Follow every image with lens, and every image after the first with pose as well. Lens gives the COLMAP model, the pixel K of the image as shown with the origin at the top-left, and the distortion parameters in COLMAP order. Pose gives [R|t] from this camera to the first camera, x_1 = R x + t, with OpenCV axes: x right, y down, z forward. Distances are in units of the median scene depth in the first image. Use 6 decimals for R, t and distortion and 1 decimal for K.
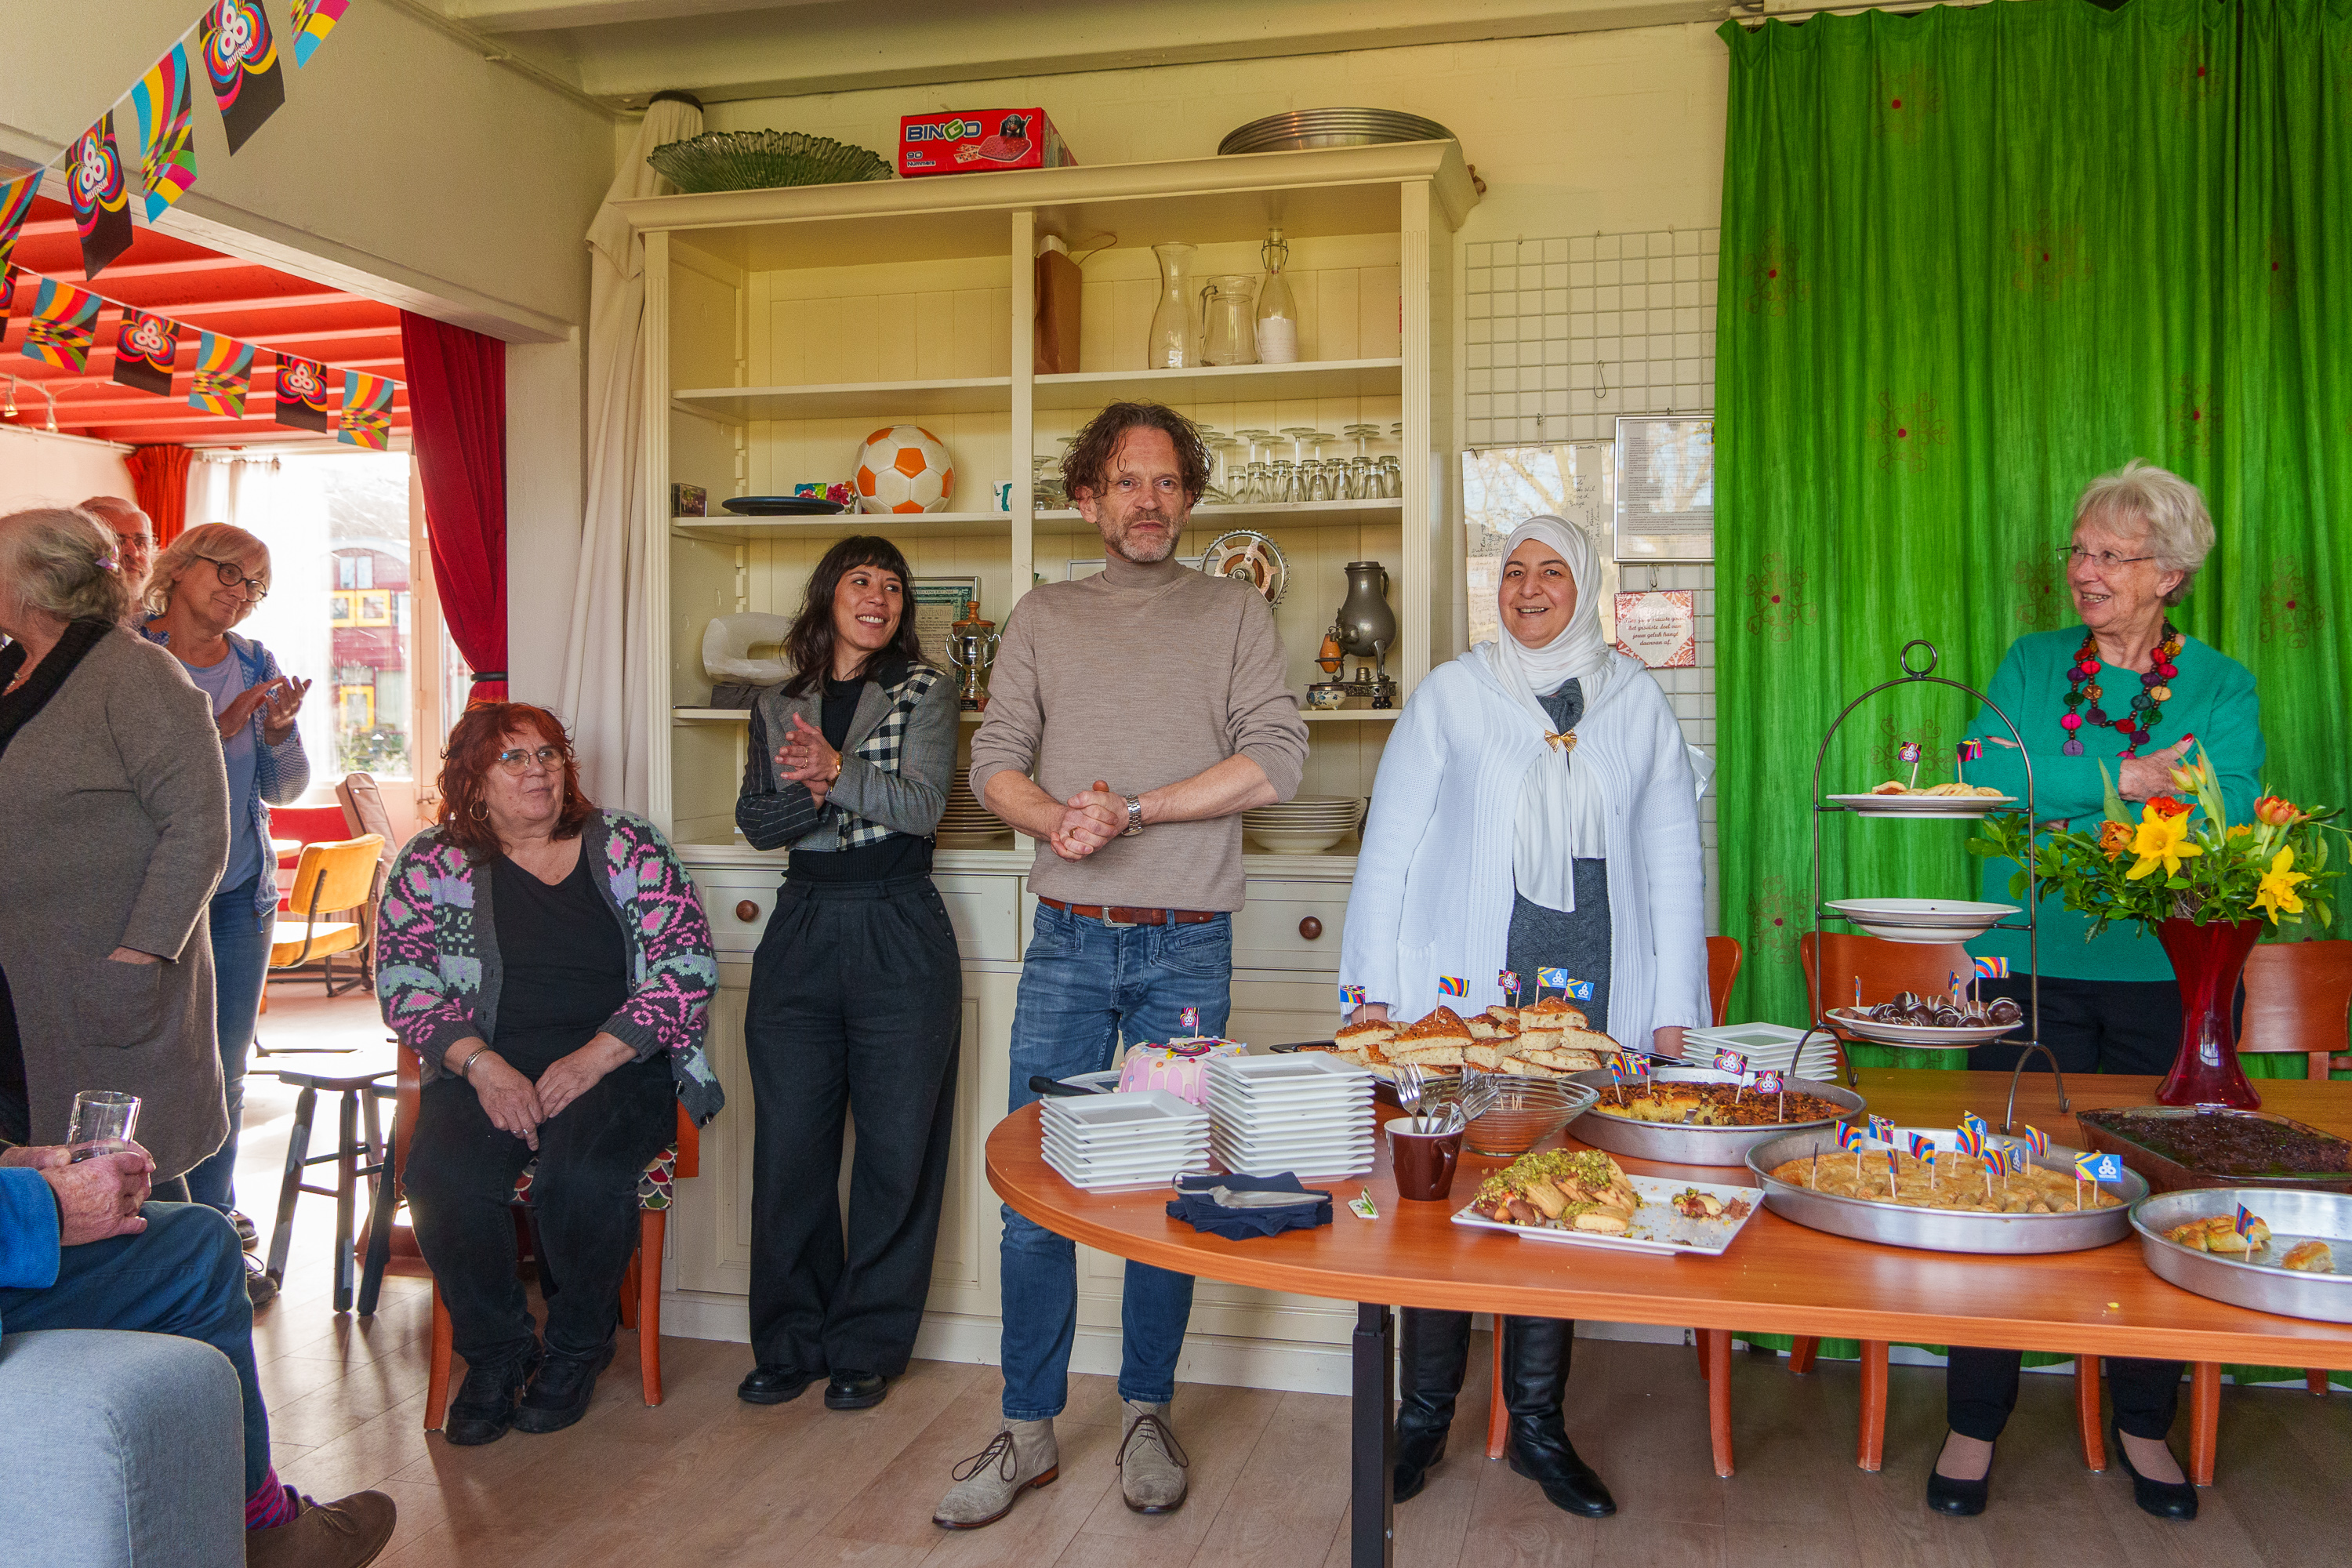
lens RADIAL K [[1940.0, 0, 1175.3], [0, 1940.0, 753.2], [0, 0, 1]] dist [0.018022, 0.005759]
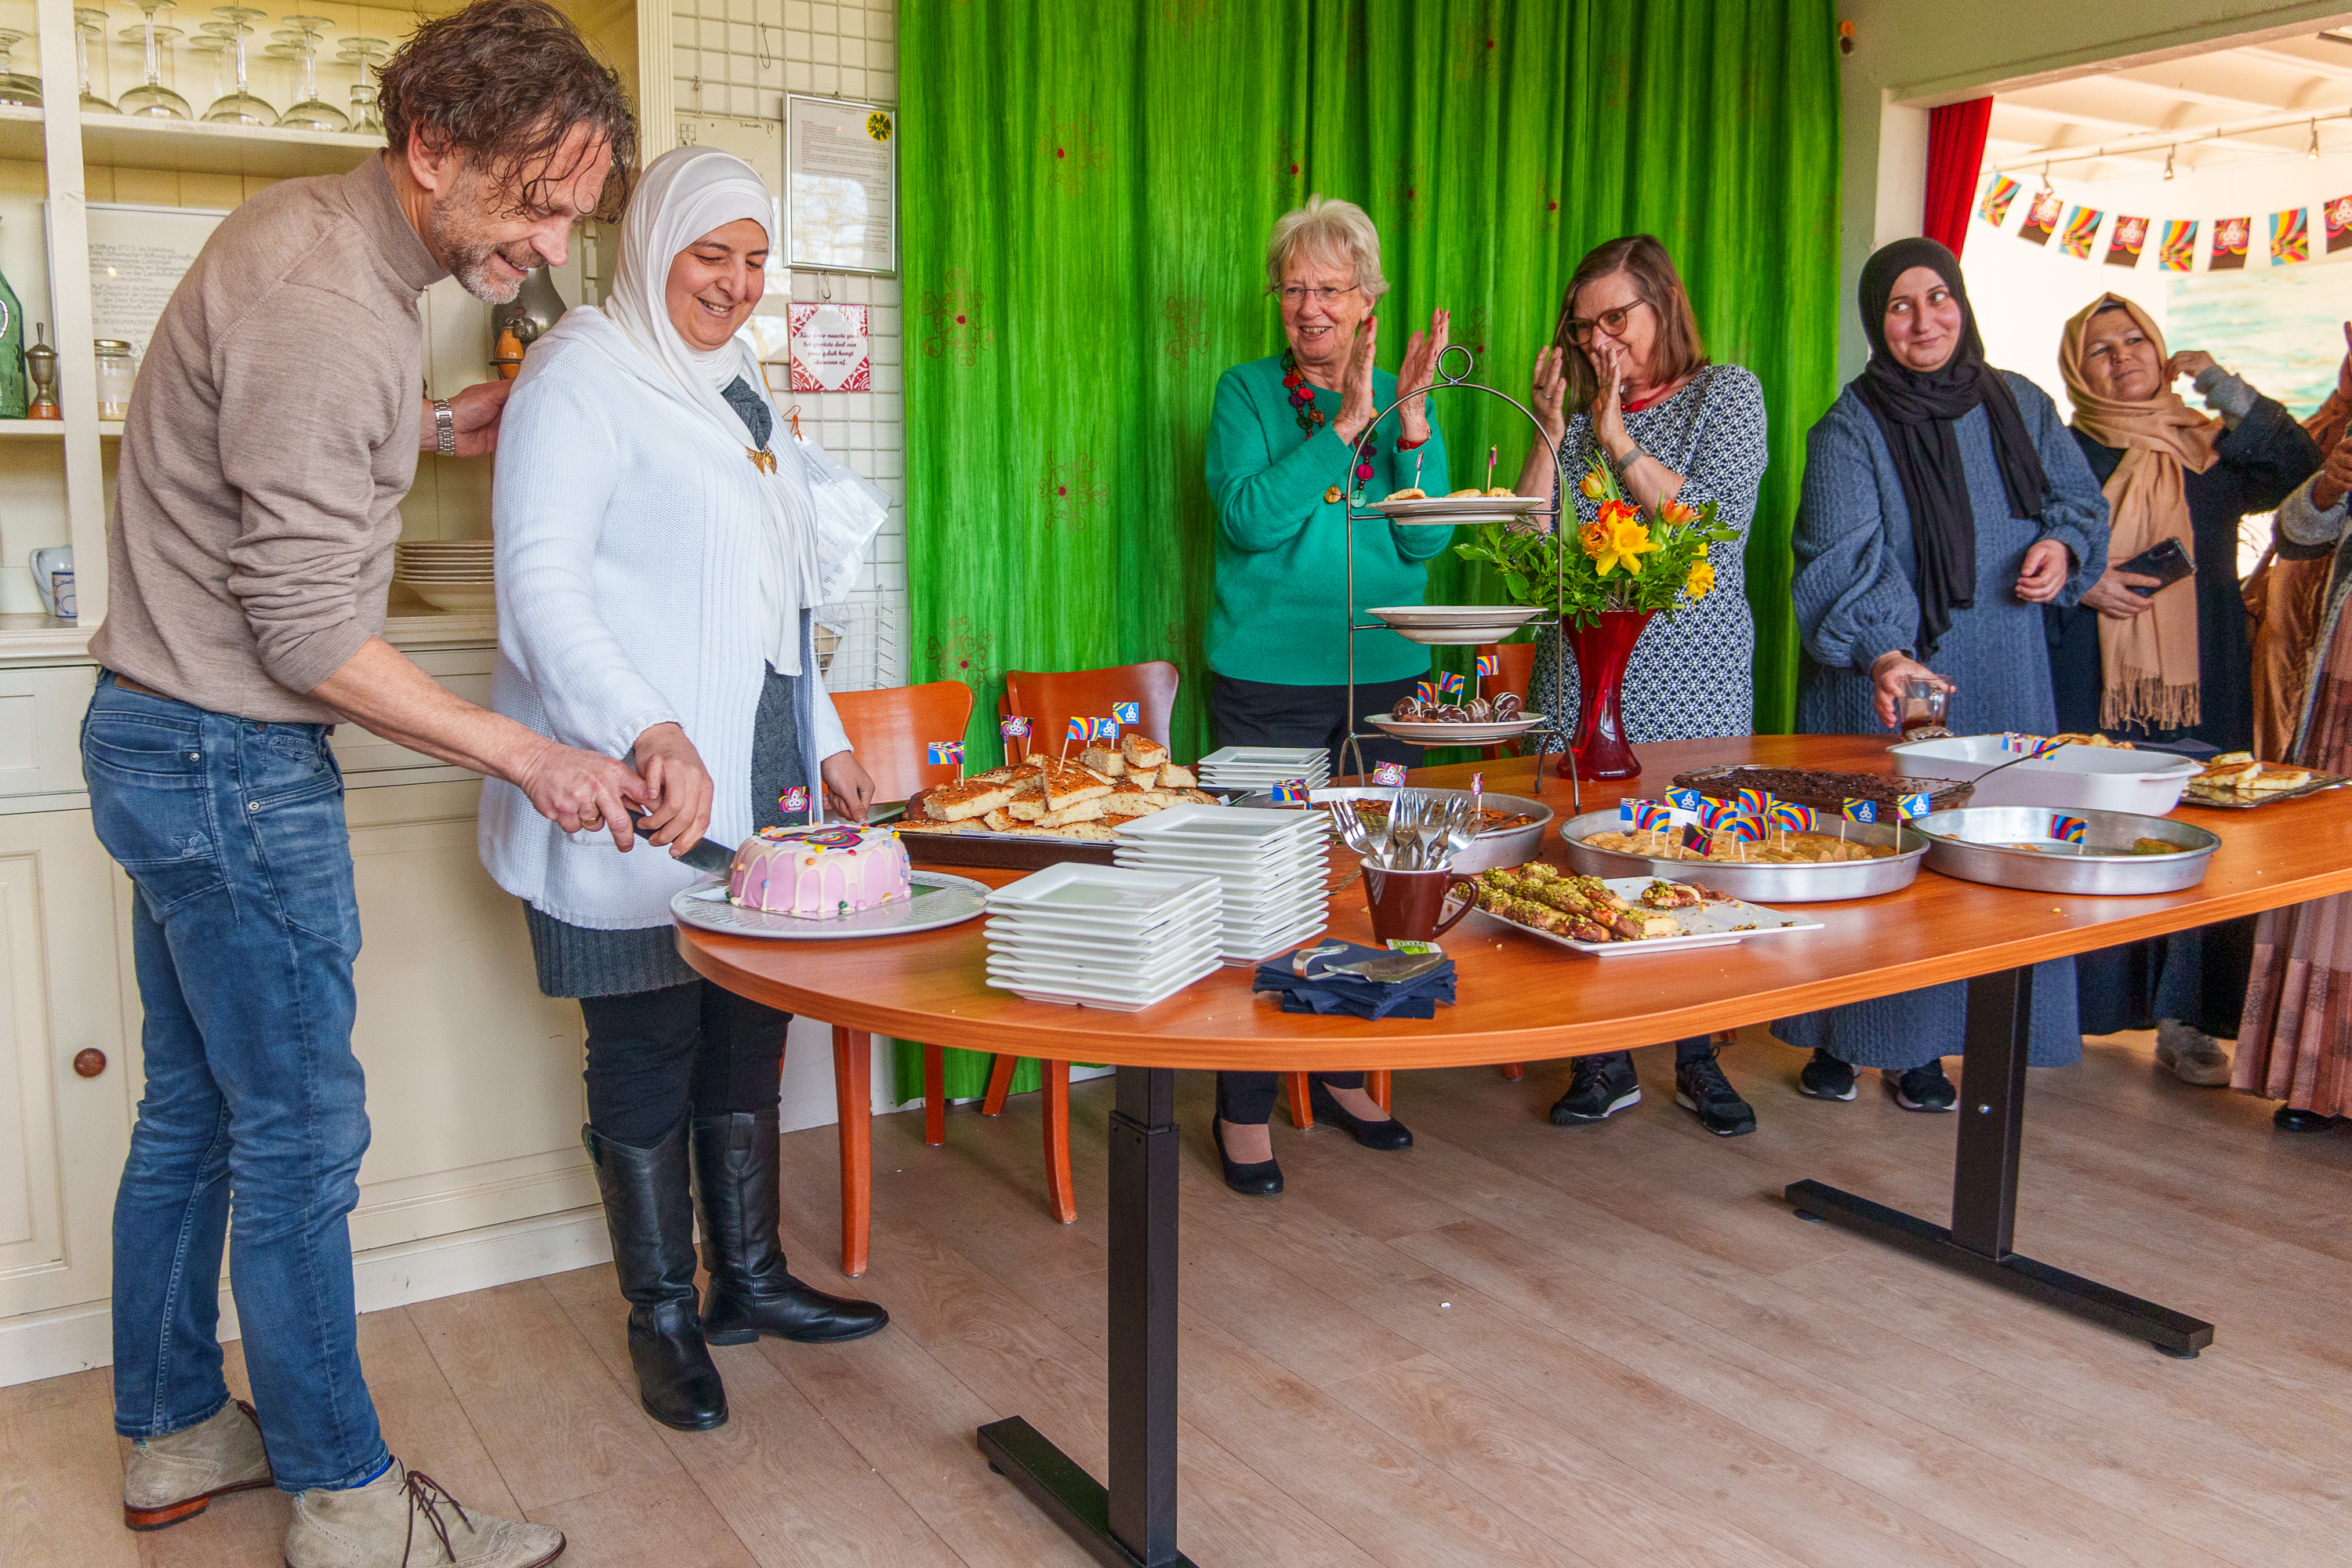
lens RADIAL K [[1927.5, 0, 1107.3], [0, 1927.5, 842.7], [0, 0, 1]] dist [-0.053519, 0.110041]
pose [[0.717907, -0.115497, 0.686491, -0.308334], [0.012129, 0.988066, 0.153550, 0.029005], [-0.696033, -0.101908, 0.710741, 0.269228]]
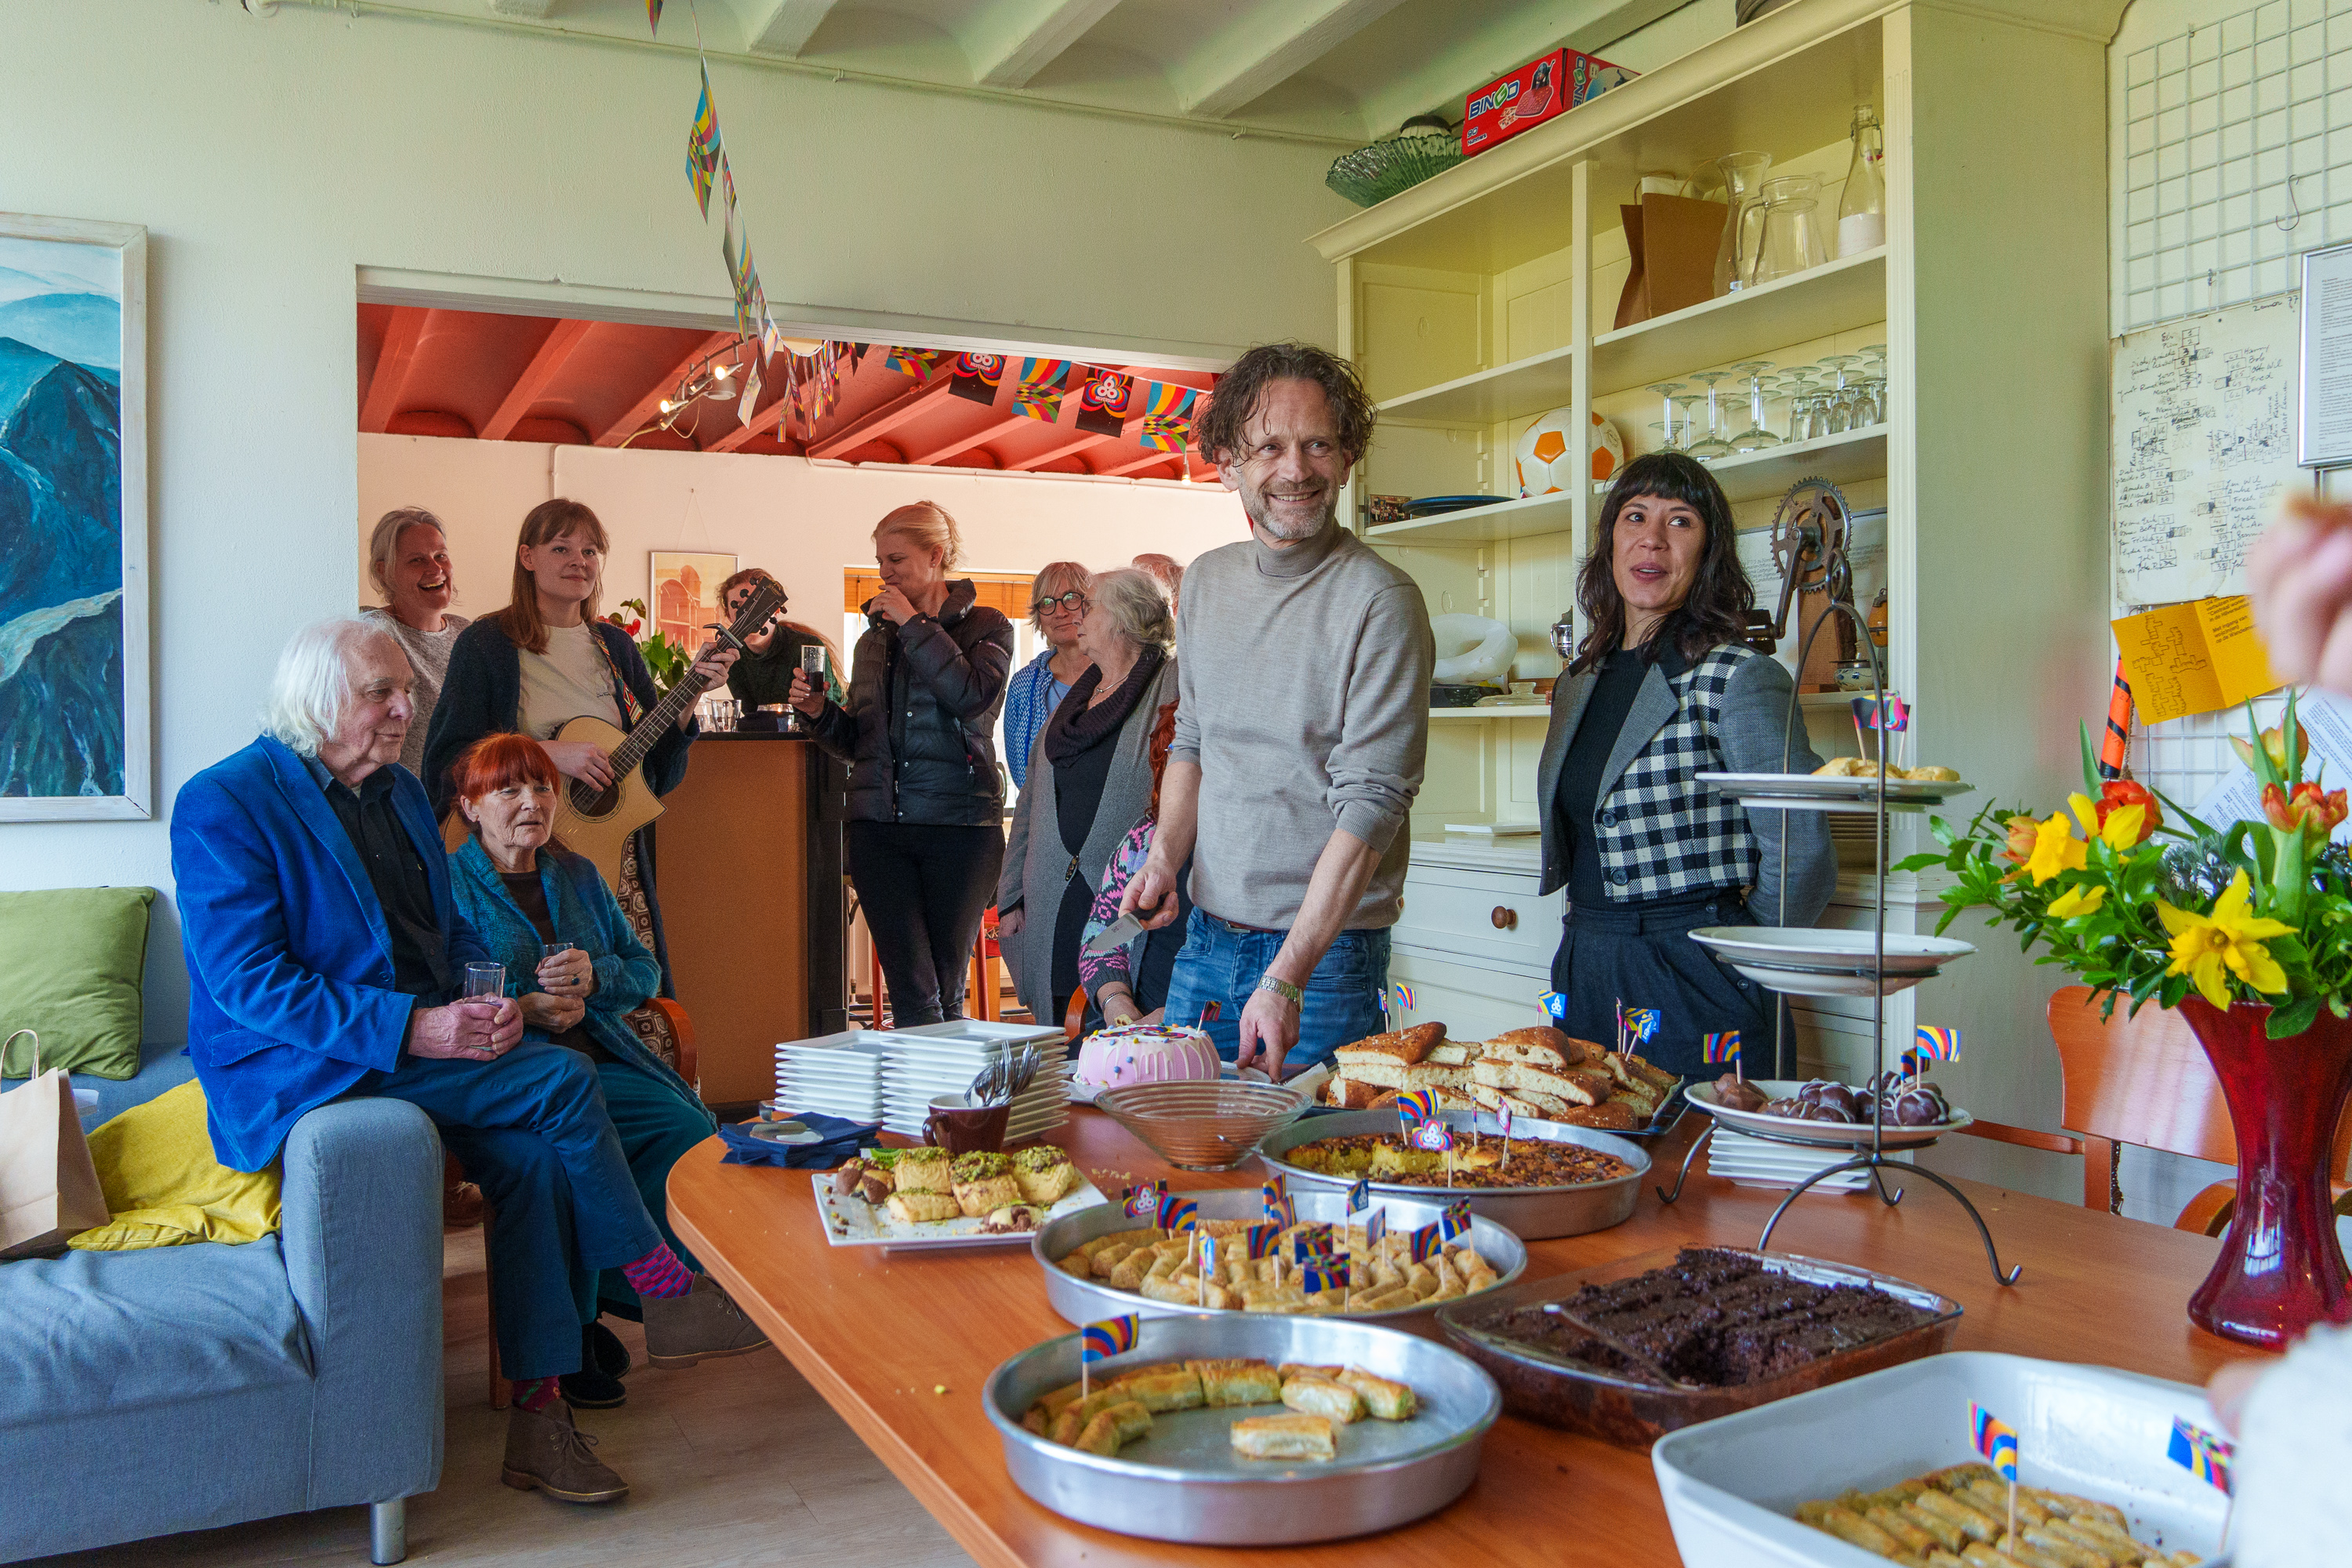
lens RADIAL K [[1919.2, 0, 1176.0], [0, 1919.2, 784.0], [0, 0, 1]] dist [-0.006265, -0.002477]
pose [[0.627253, 0.013052, -0.778706, 0.524569], [-0.018990, 0.999819, 0.001462, 0.020143], [0.778584, 0.013871, 0.627387, 0.286467]]
